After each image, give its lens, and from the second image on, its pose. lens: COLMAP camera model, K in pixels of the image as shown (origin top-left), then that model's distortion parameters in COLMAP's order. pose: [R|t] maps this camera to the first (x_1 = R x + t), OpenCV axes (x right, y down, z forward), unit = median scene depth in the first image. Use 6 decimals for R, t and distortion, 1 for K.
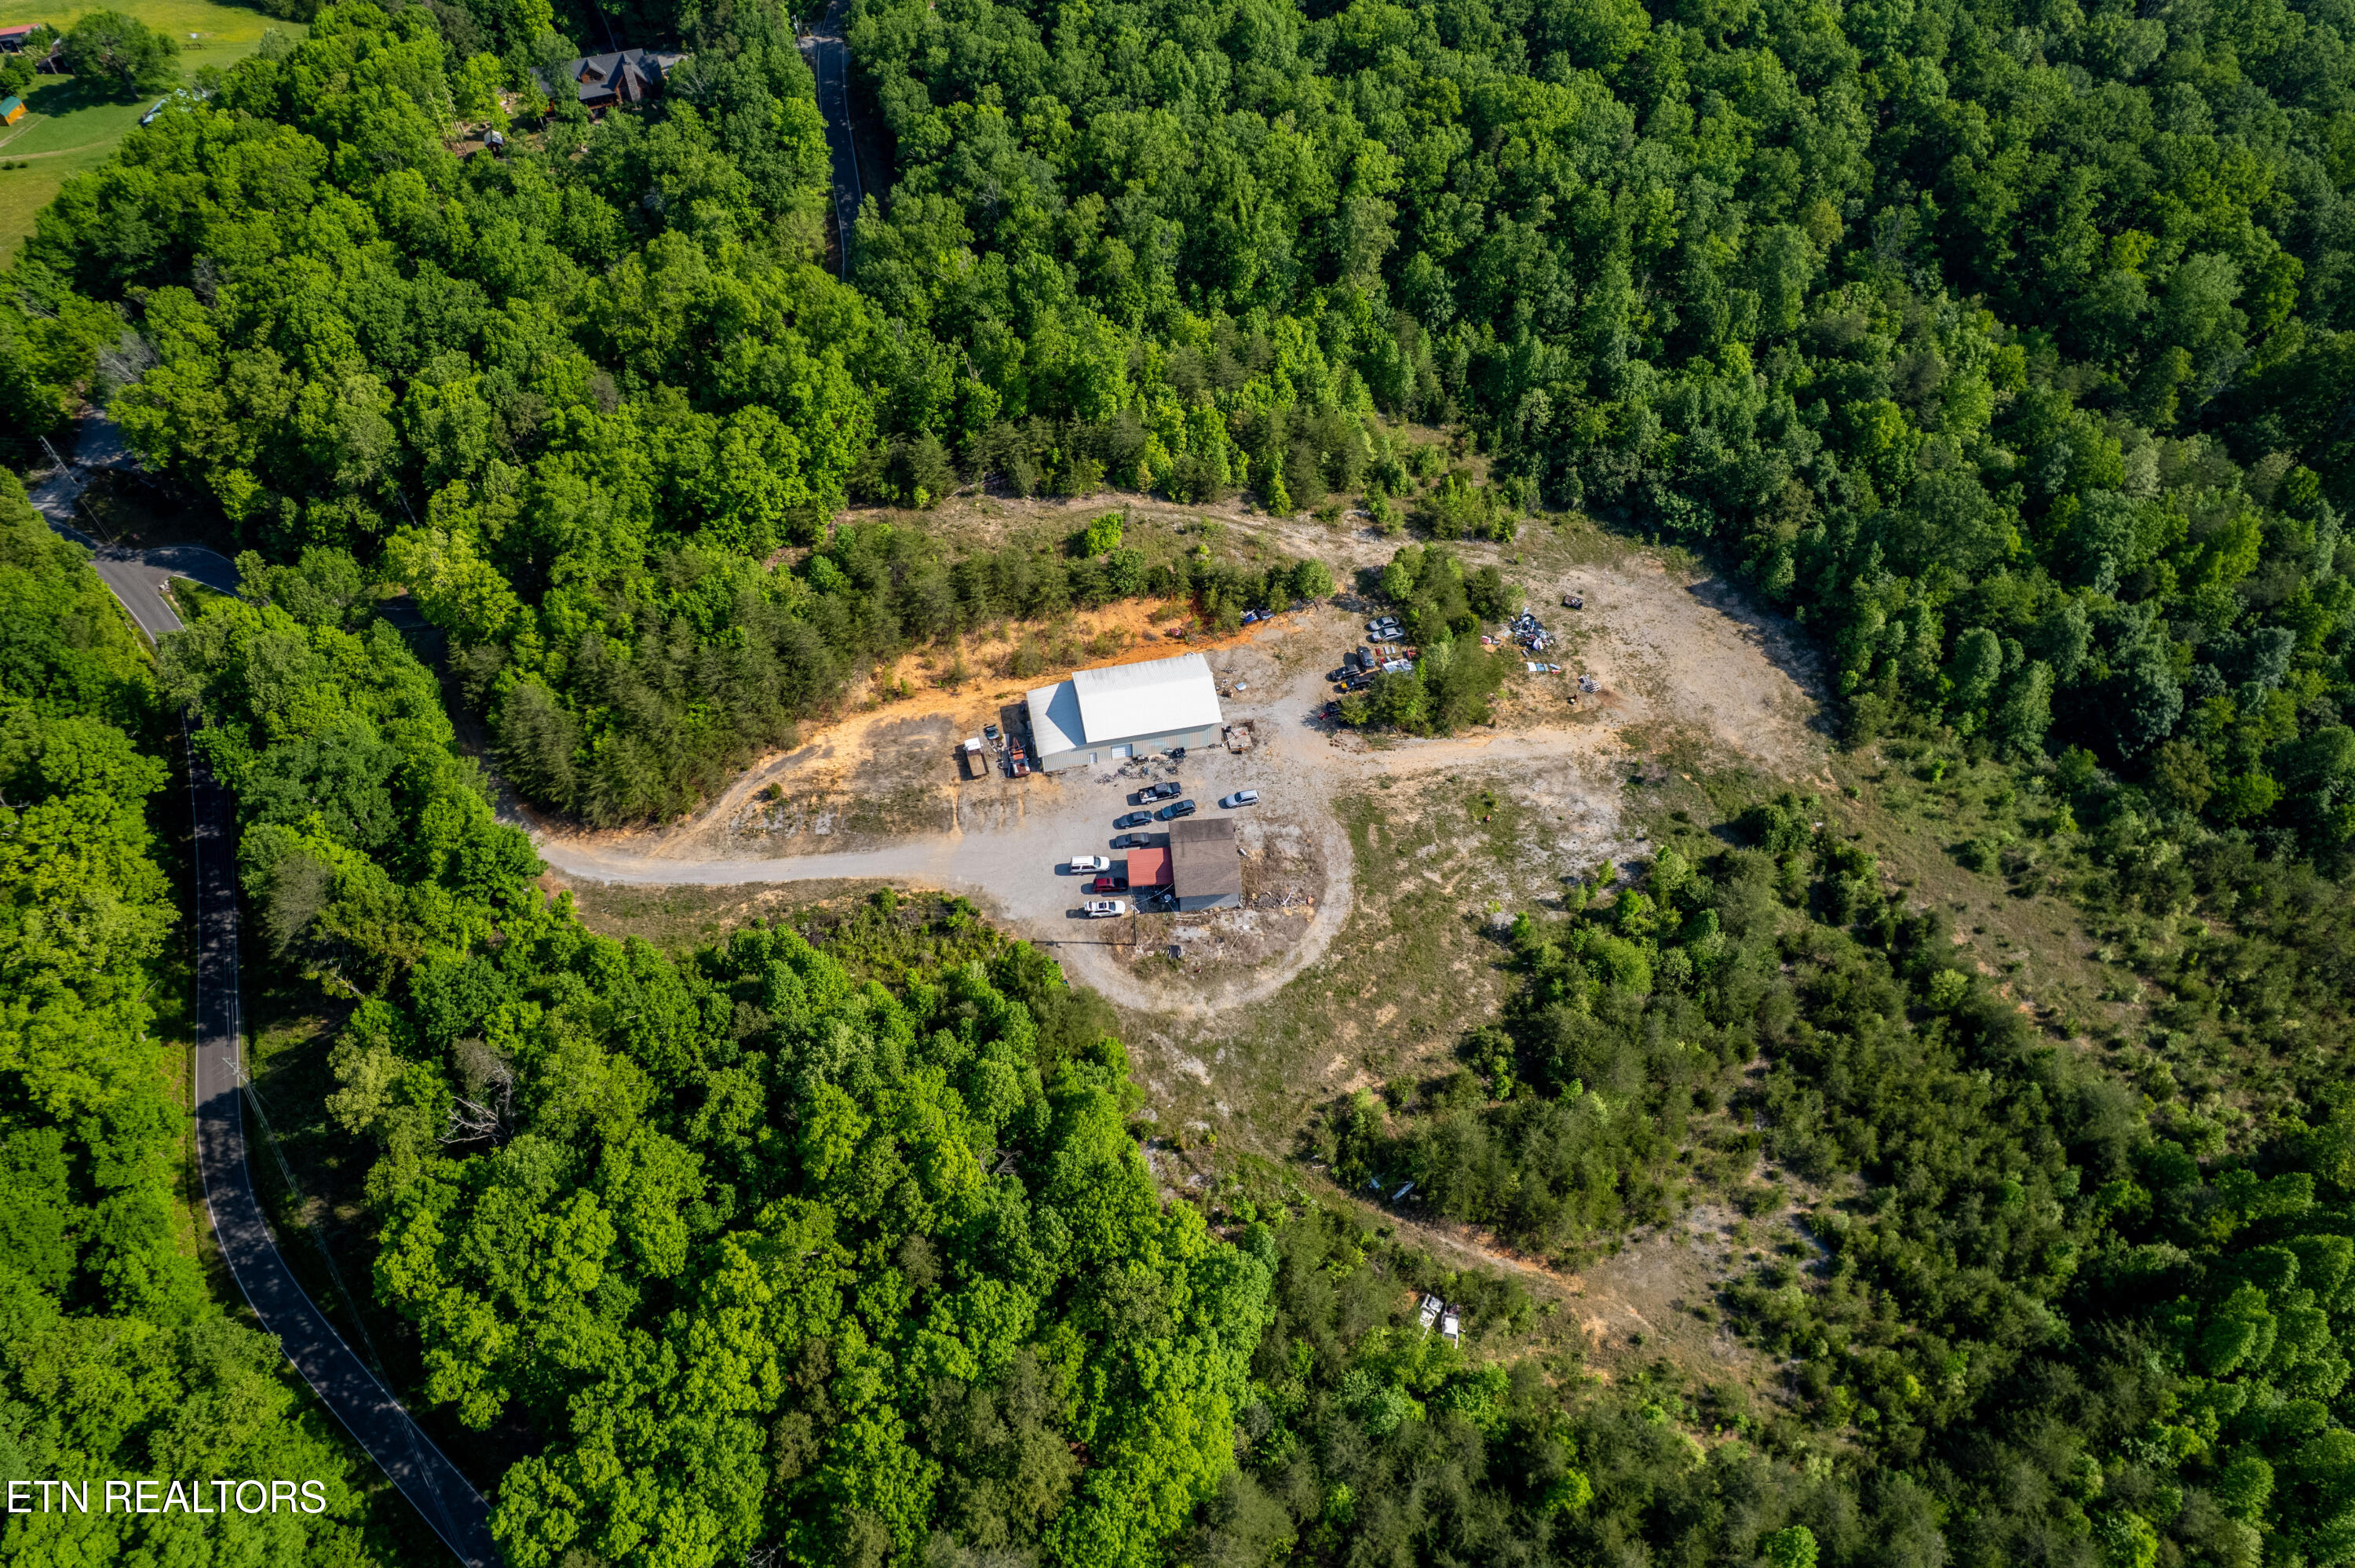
lens RADIAL K [[1508.9, 0, 1177.5], [0, 1508.9, 784.0], [0, 0, 1]] dist [-0.077673, 0.068571]
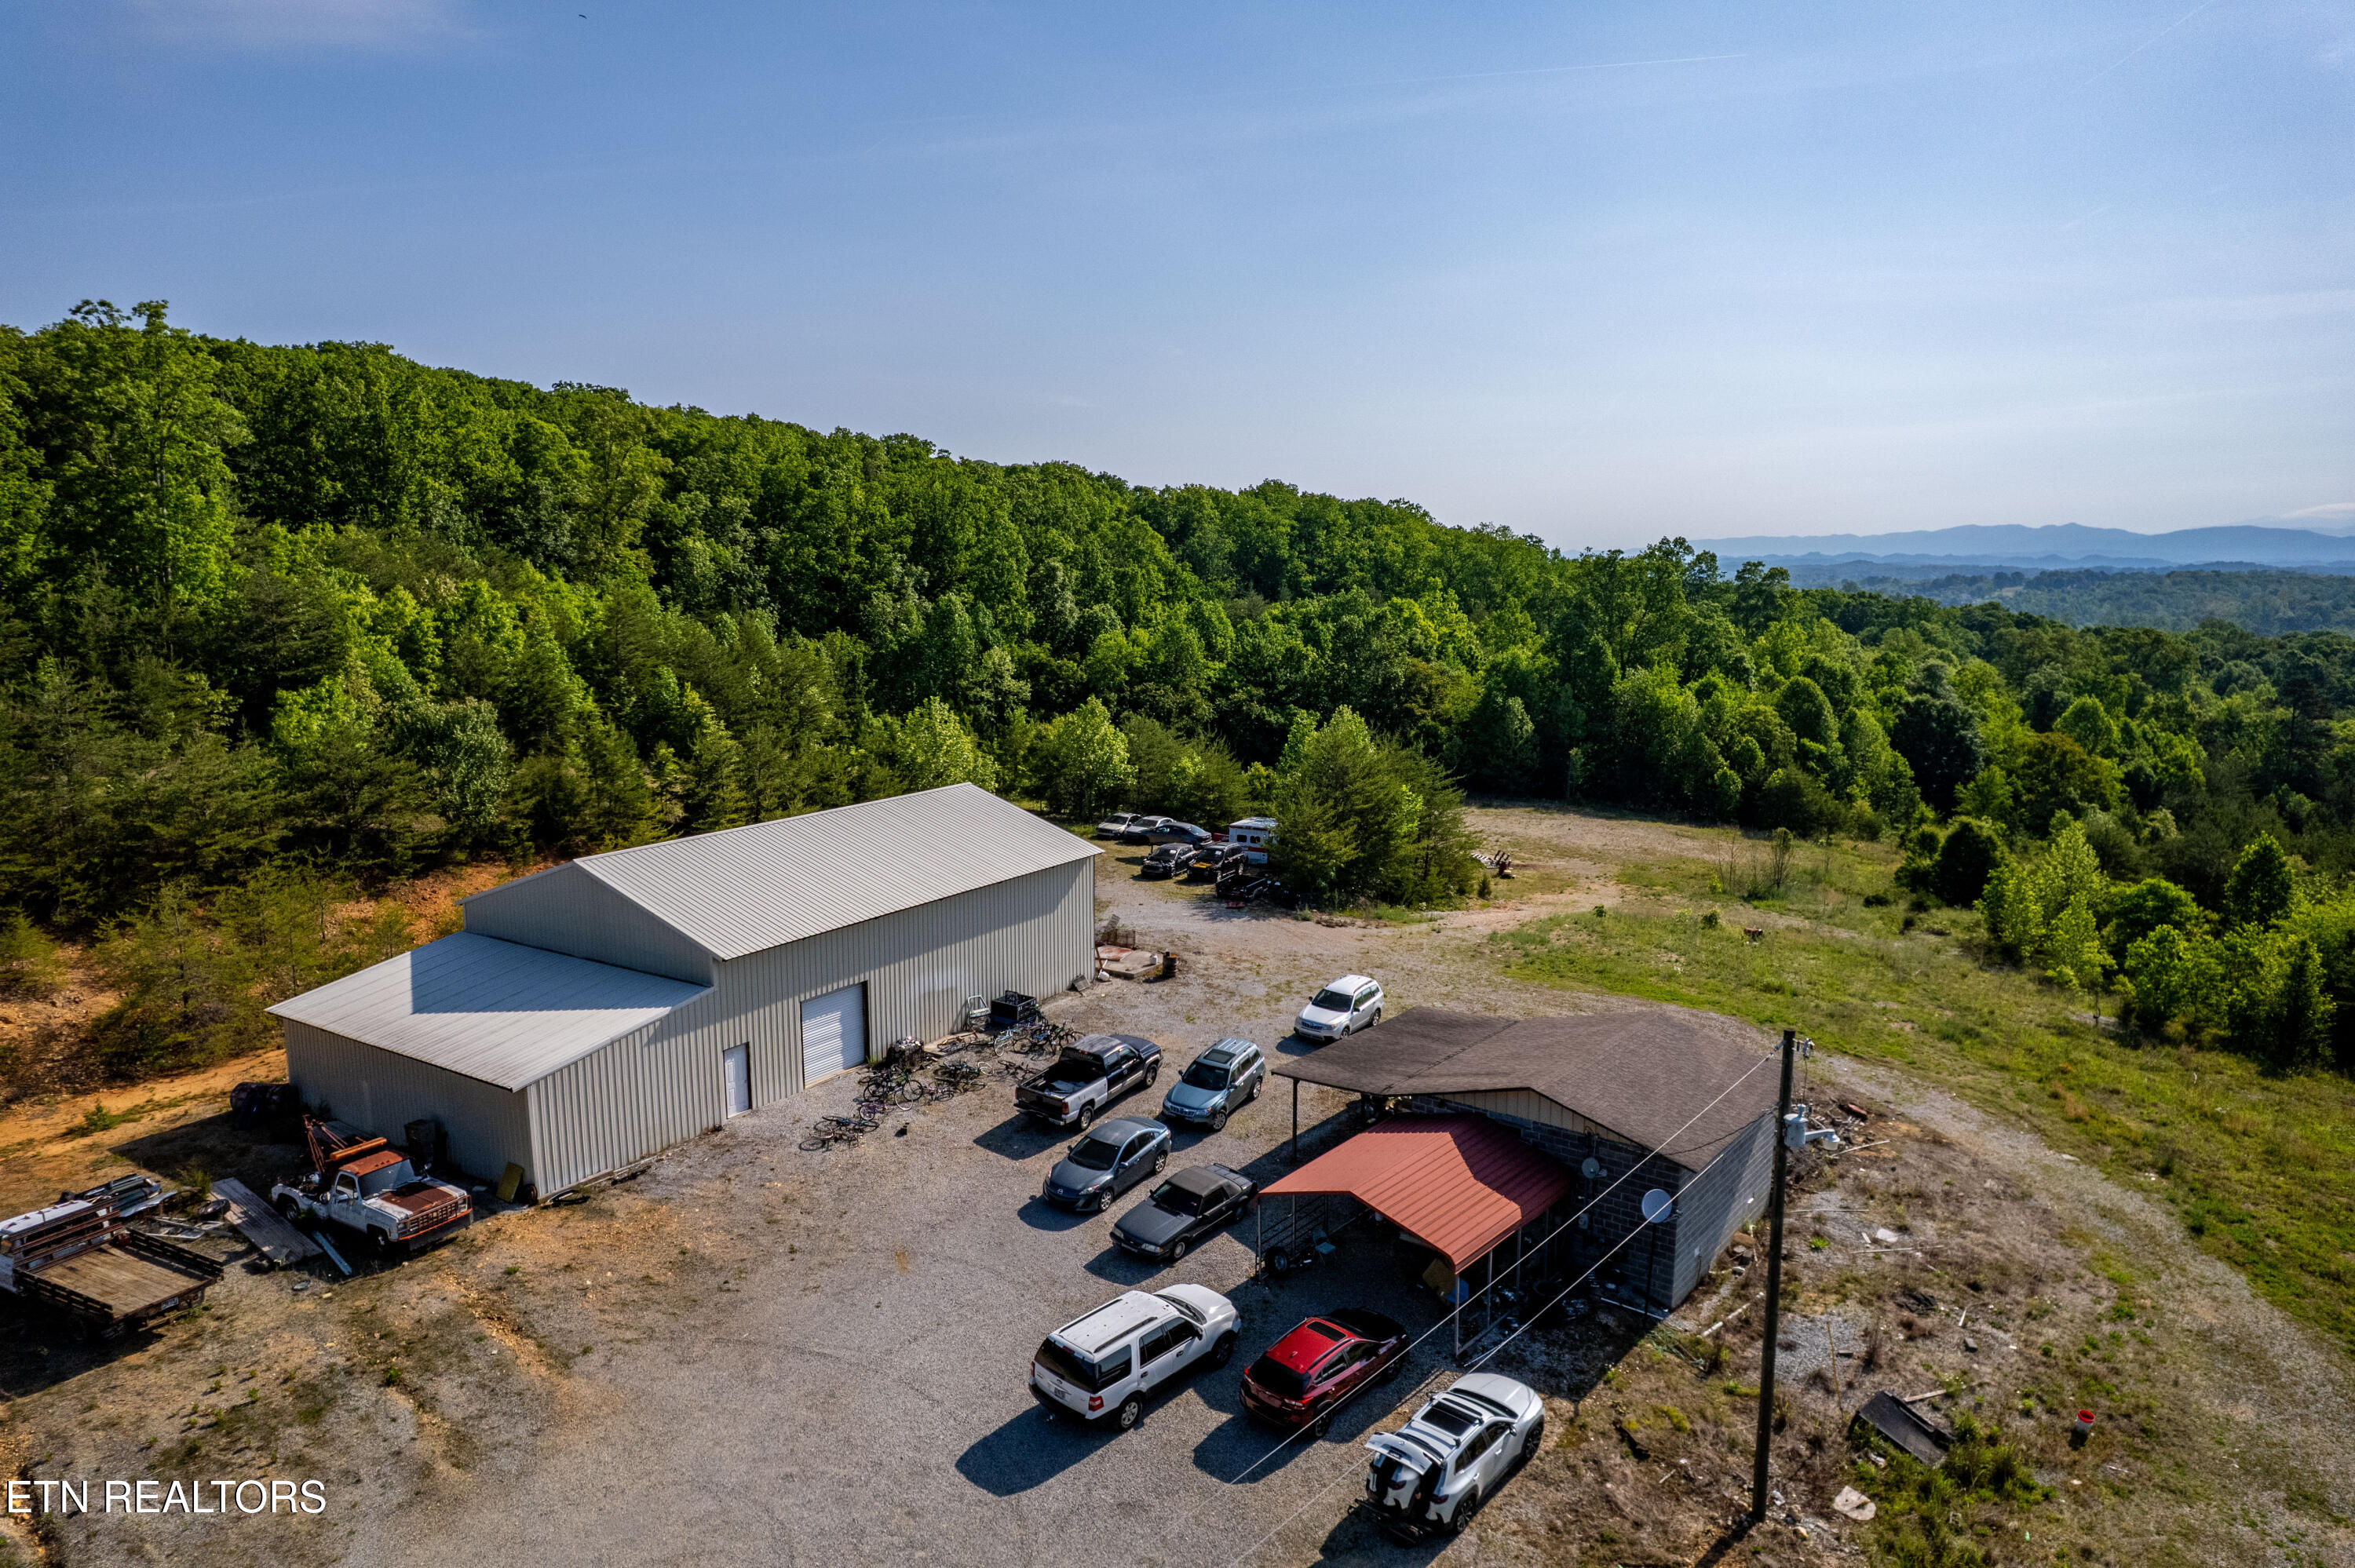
lens RADIAL K [[1512.4, 0, 1177.5], [0, 1512.4, 784.0], [0, 0, 1]] dist [-0.077960, 0.068094]
pose [[0.695755, -0.102140, 0.710980, -0.147475], [0.543685, 0.721746, -0.428356, 0.072017], [-0.469395, 0.684580, 0.557691, 0.754609]]
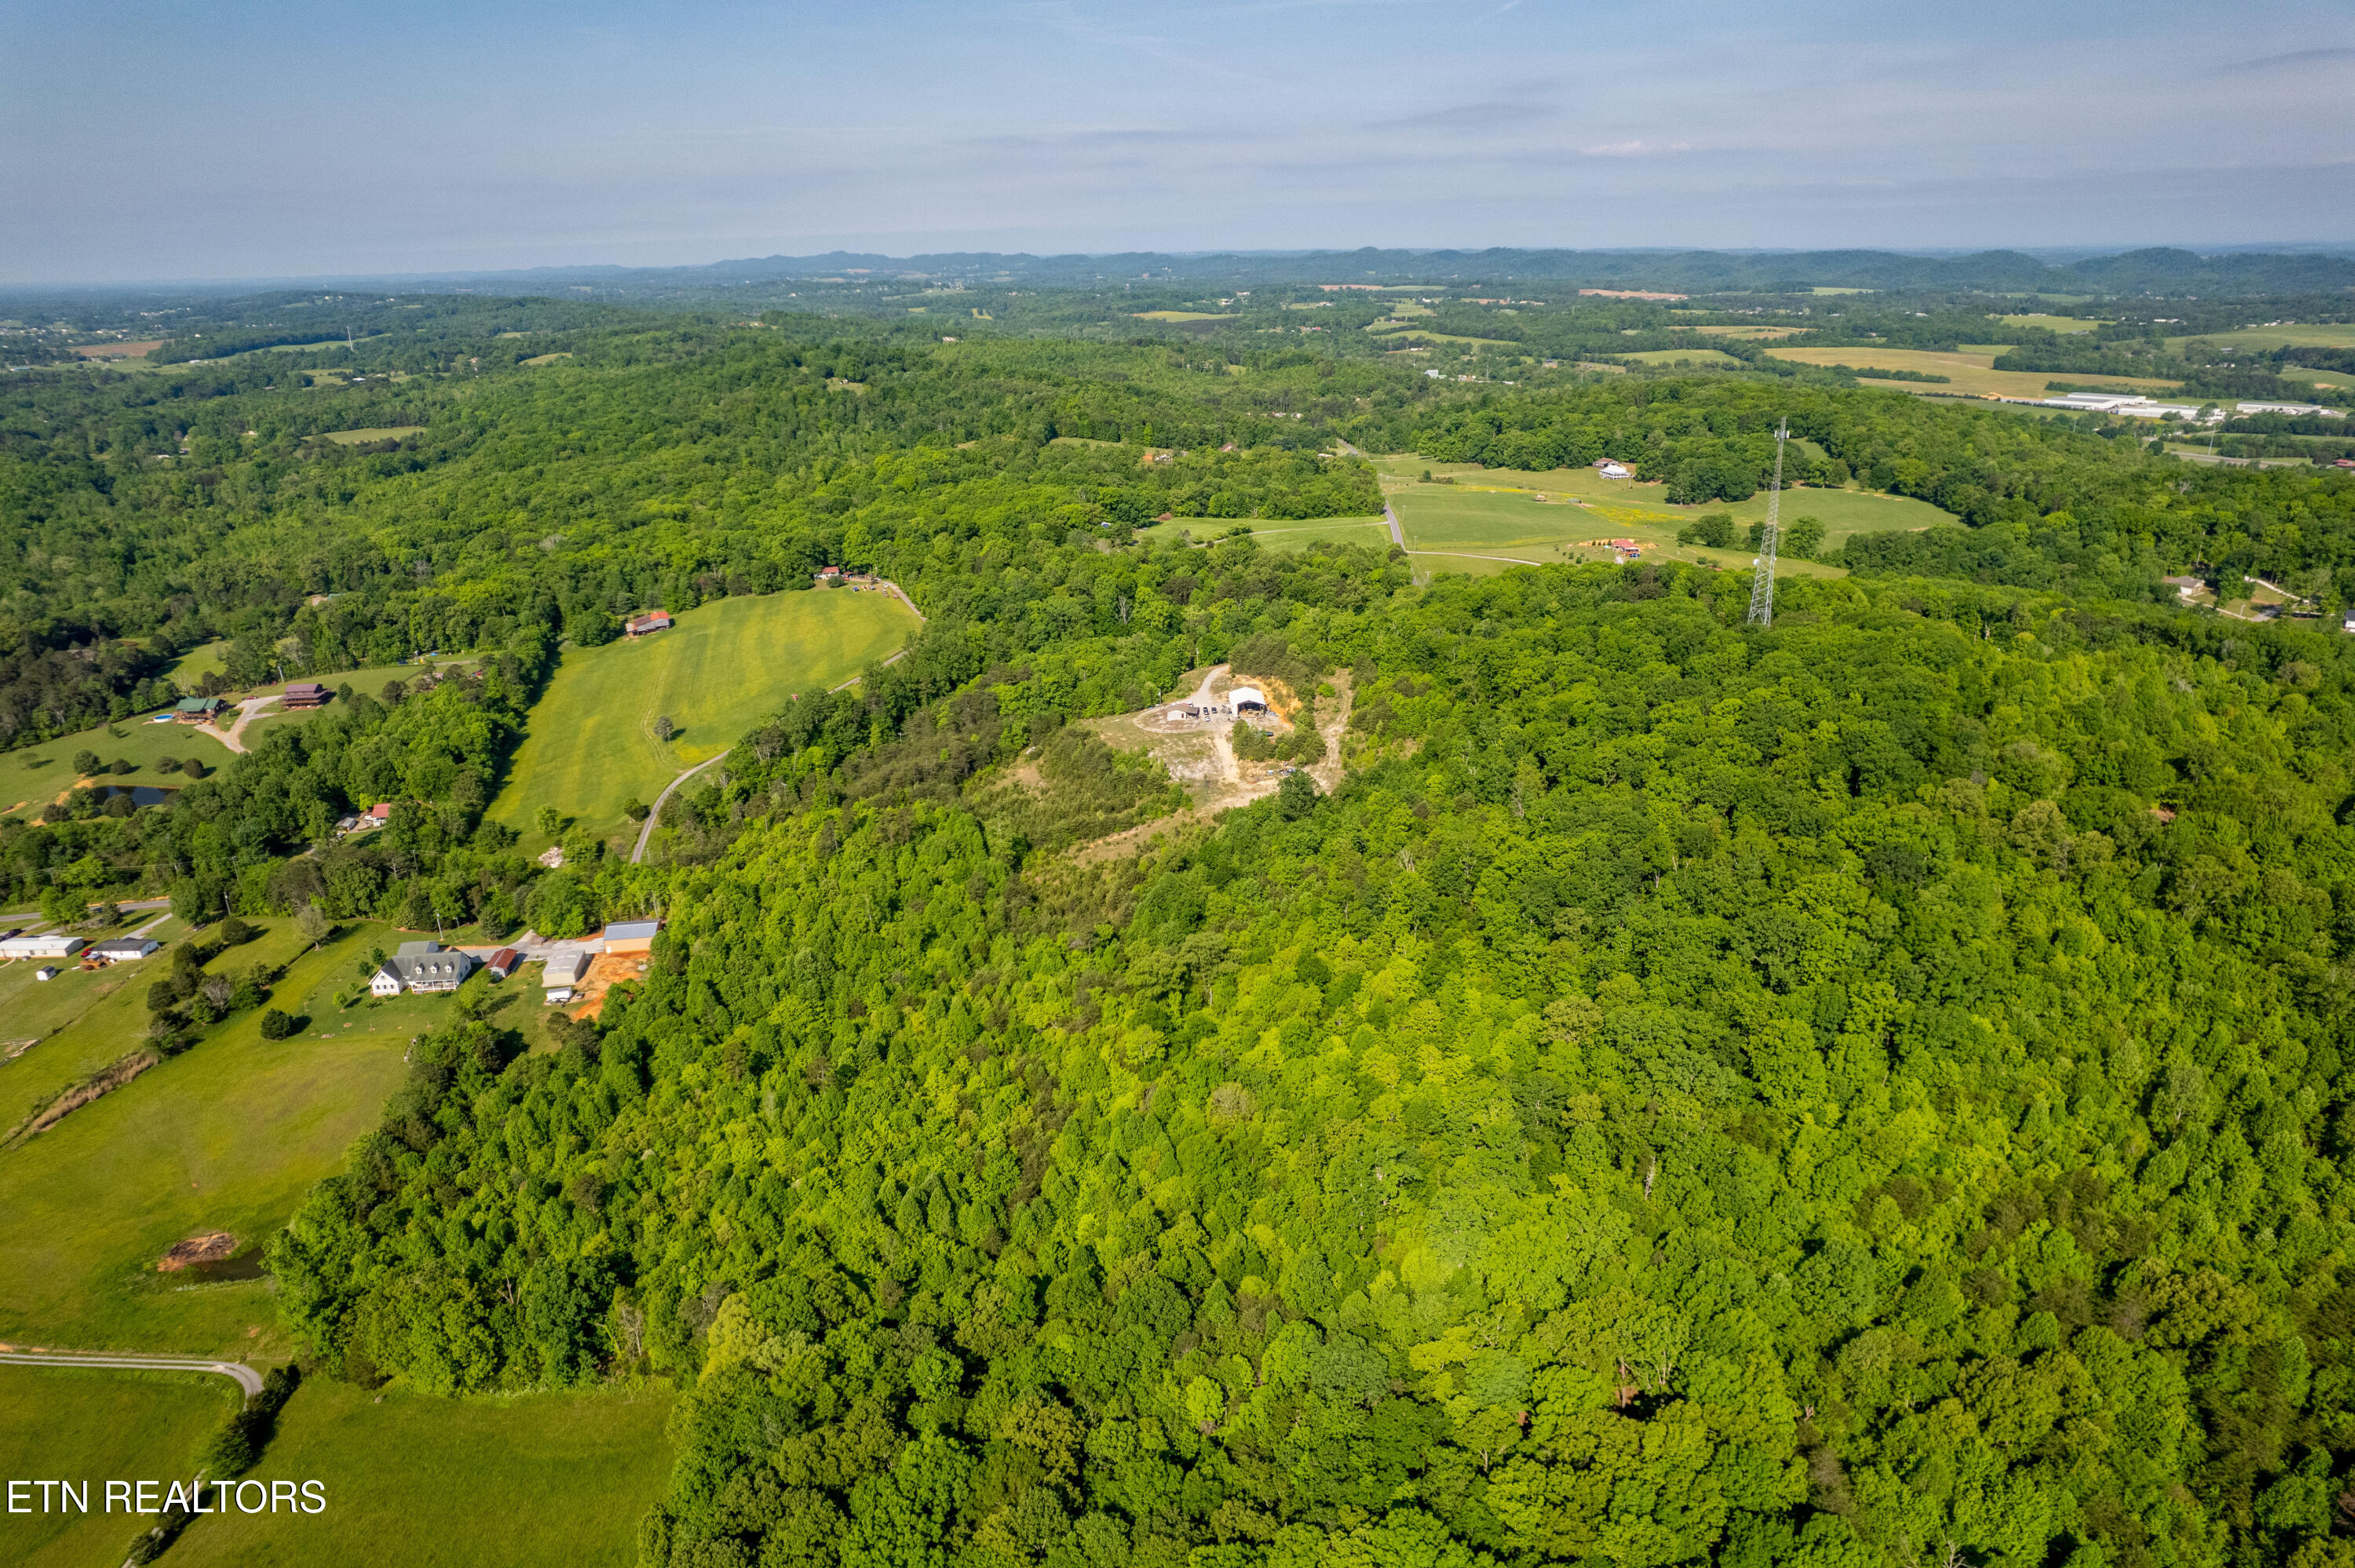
lens RADIAL K [[1512.4, 0, 1177.5], [0, 1512.4, 784.0], [0, 0, 1]] dist [-0.077960, 0.068094]
pose [[-0.162432, 0.348758, -0.923030, 2.571833], [-0.737000, 0.579114, 0.348508, -0.822289], [0.656084, 0.736882, 0.162968, 0.515205]]
